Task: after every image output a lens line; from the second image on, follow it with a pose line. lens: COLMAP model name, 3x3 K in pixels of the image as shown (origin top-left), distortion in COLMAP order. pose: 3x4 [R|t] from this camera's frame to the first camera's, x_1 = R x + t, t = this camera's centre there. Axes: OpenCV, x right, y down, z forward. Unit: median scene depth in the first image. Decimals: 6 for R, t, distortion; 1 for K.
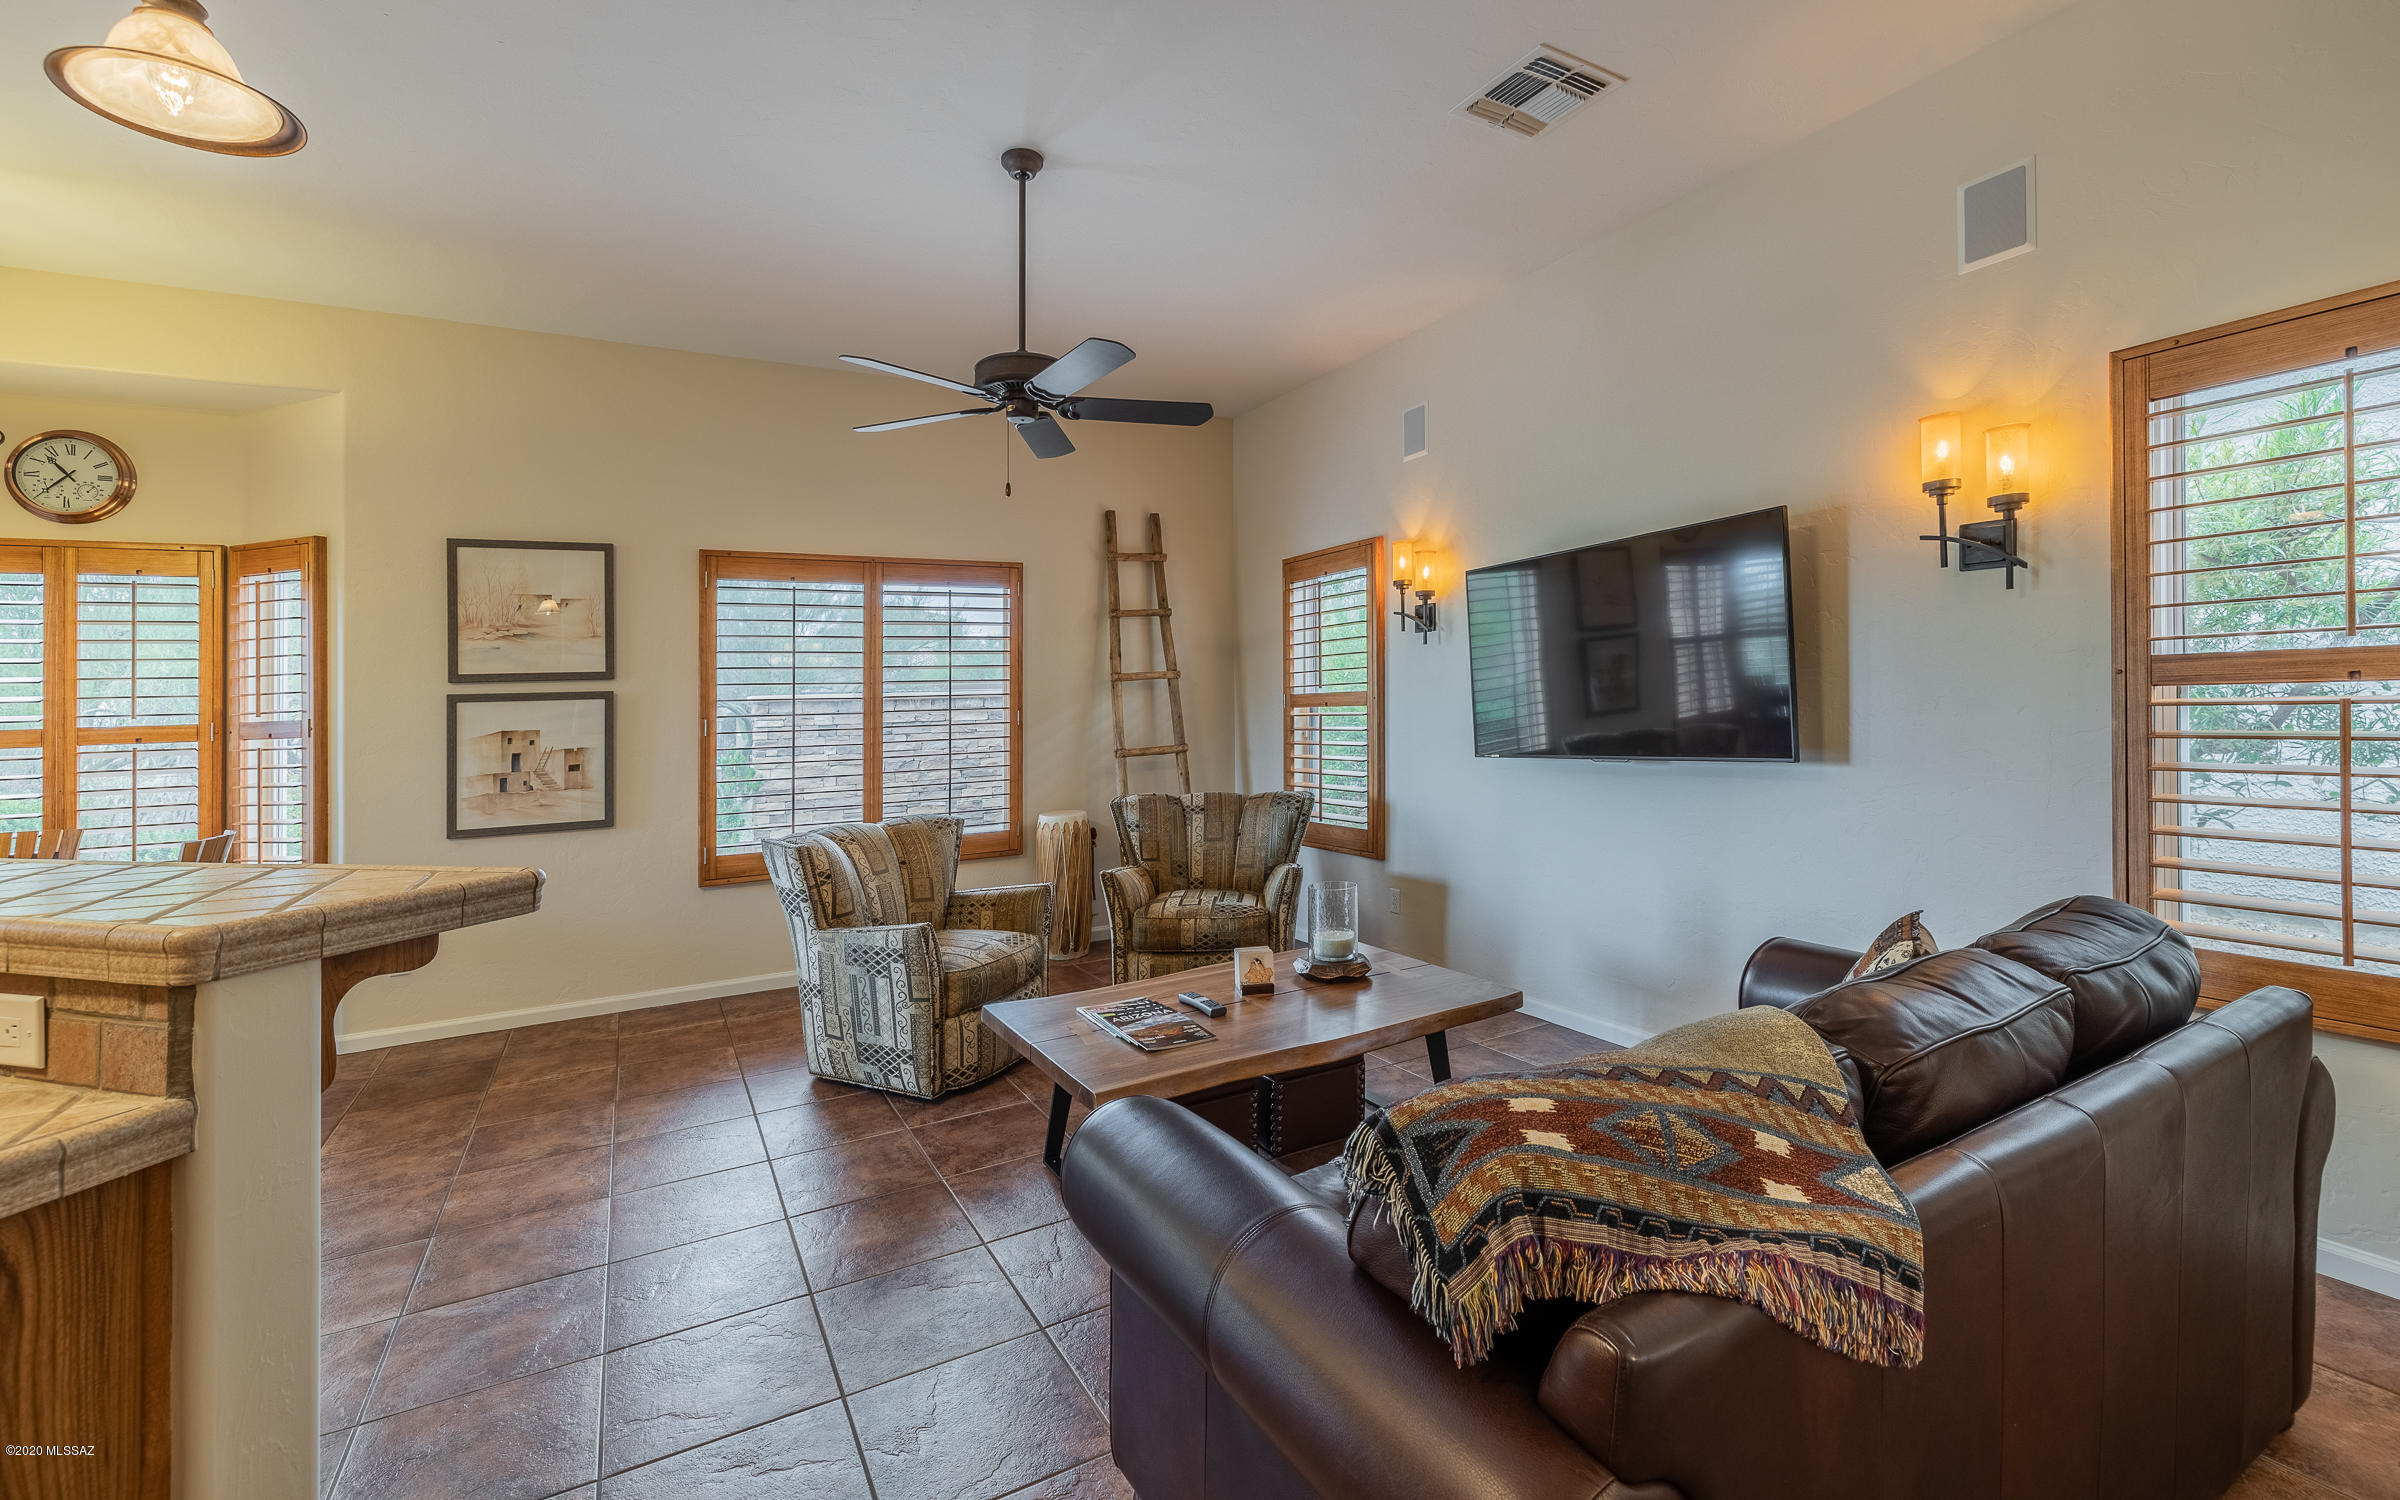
lens RADIAL K [[1024.8, 0, 1203.8], [0, 1024.8, 659.3], [0, 0, 1]] dist [0.003701, 0.000090]
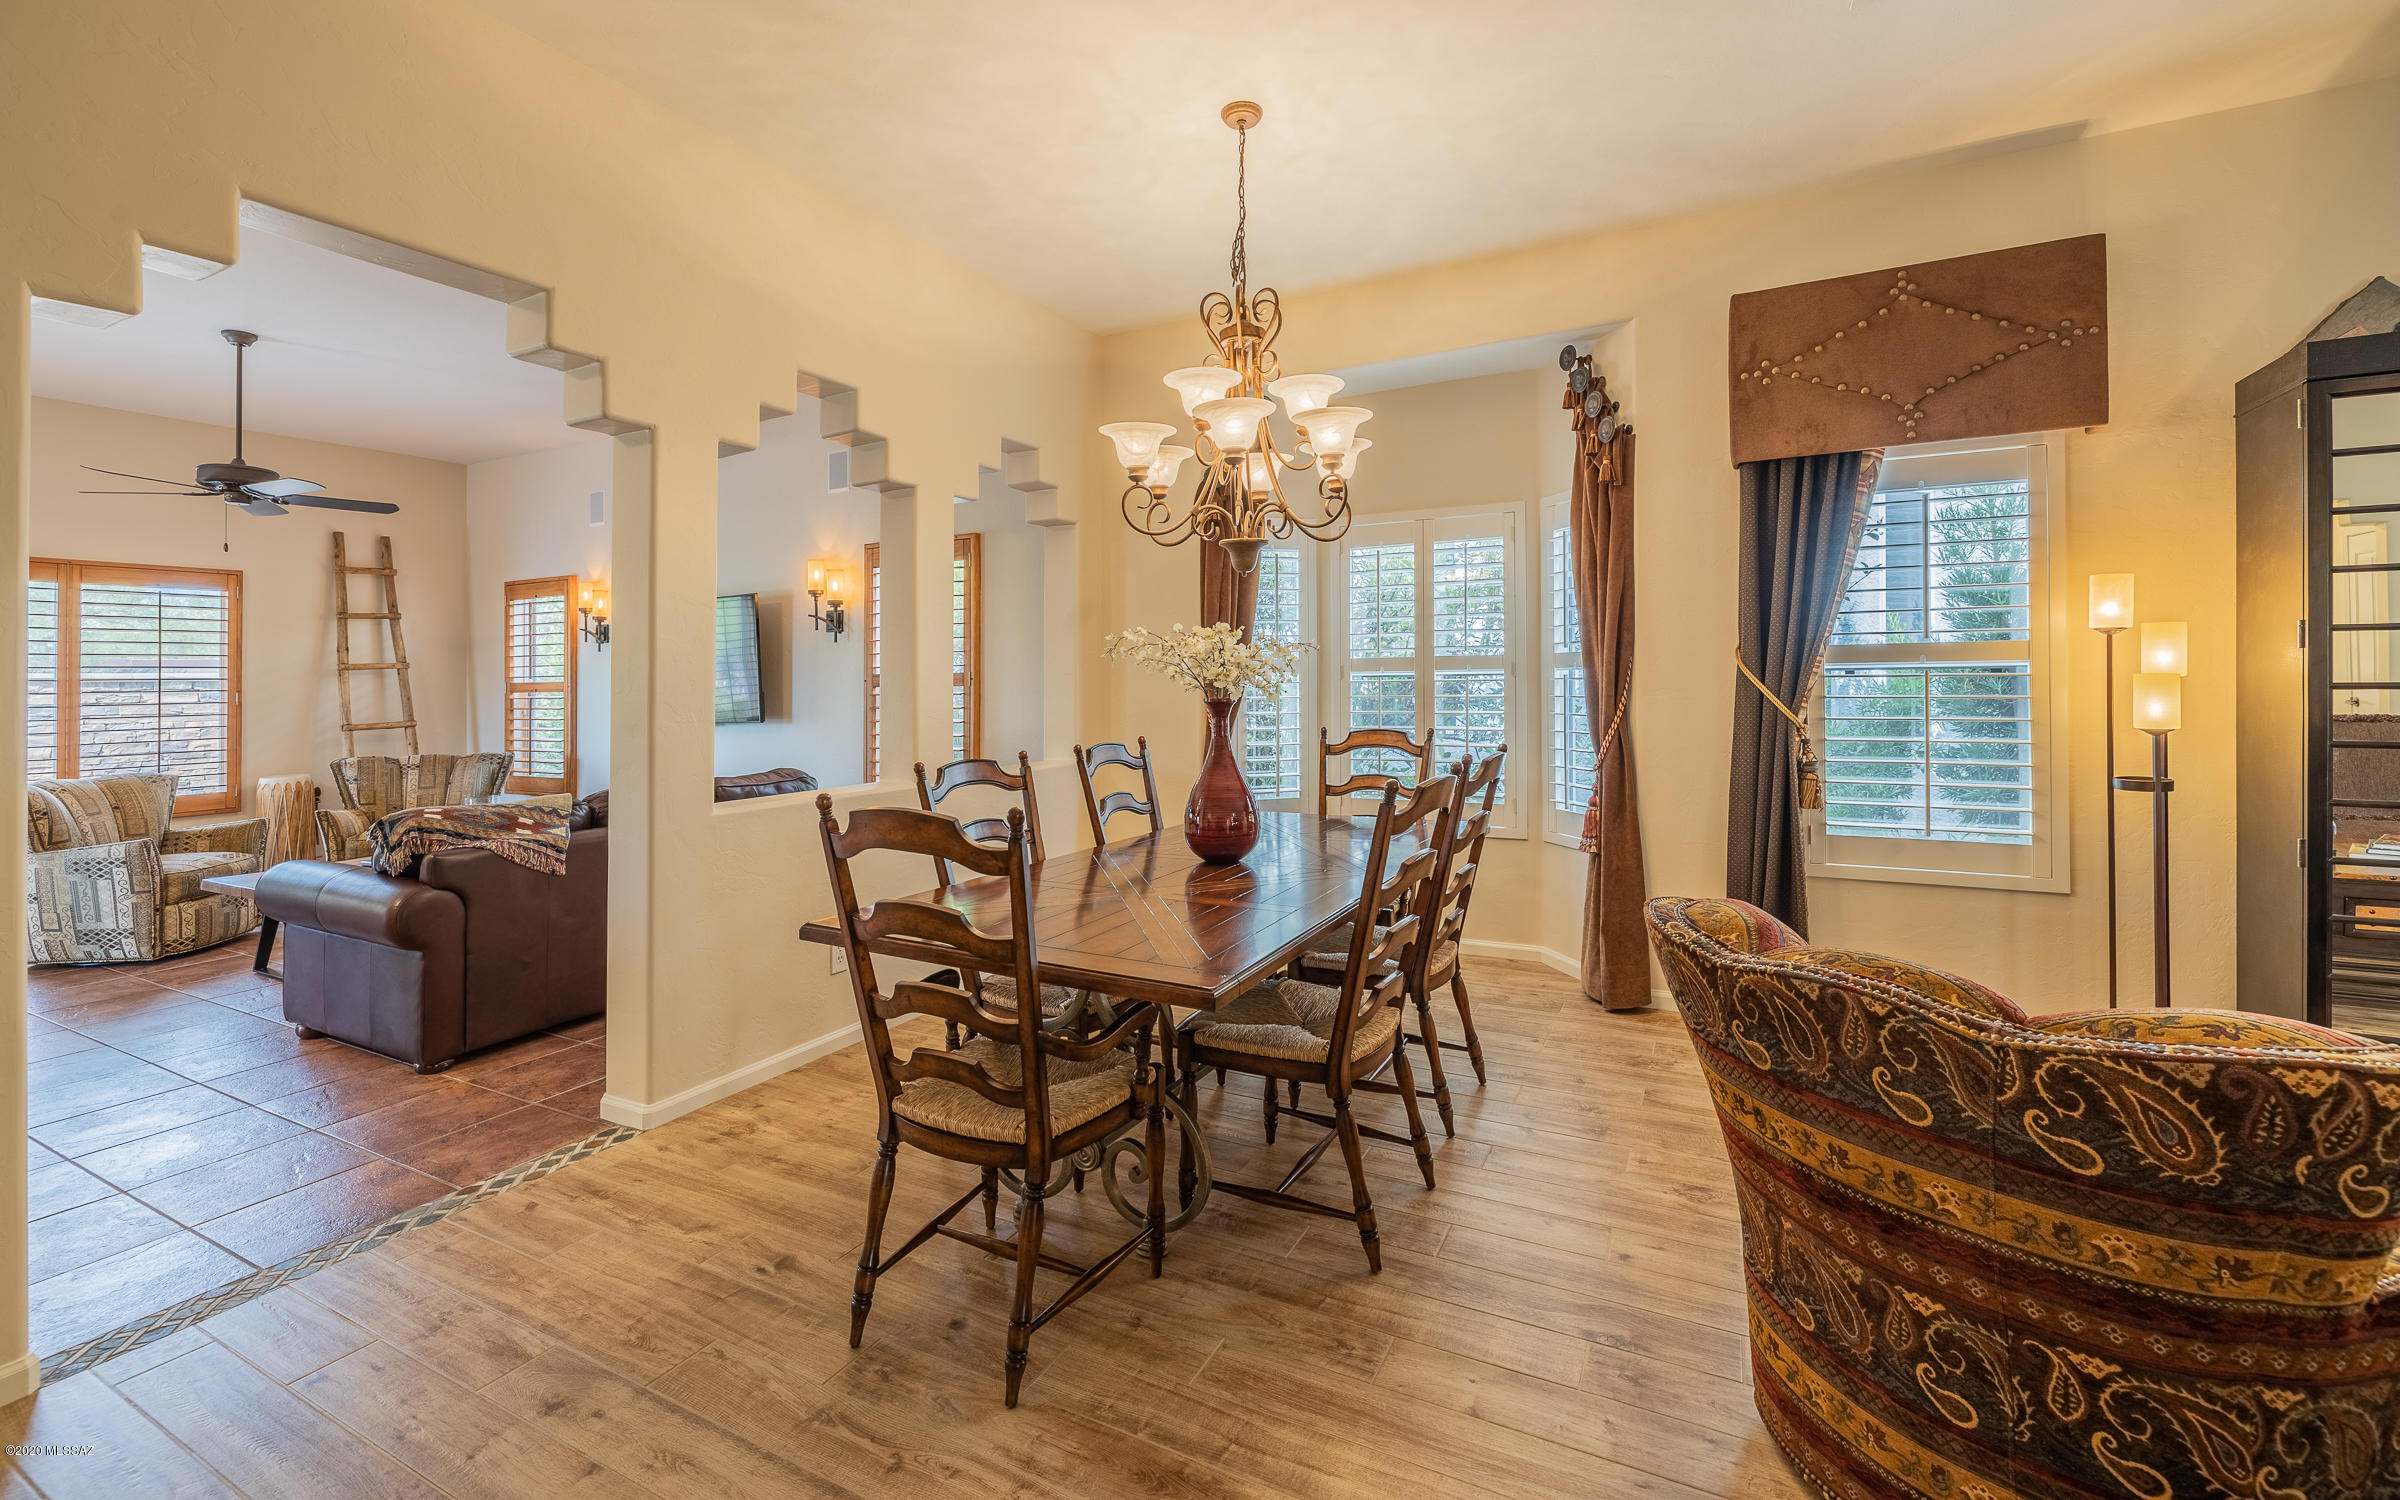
lens RADIAL K [[1021.6, 0, 1190.9], [0, 1021.6, 689.4], [0, 0, 1]] dist [0.002448, -0.000805]
pose [[0.843554, 0.012654, 0.536895, 0.135608], [-0.034447, 0.998939, 0.030580, -0.033457], [-0.535938, -0.044290, 0.843095, -0.700848]]
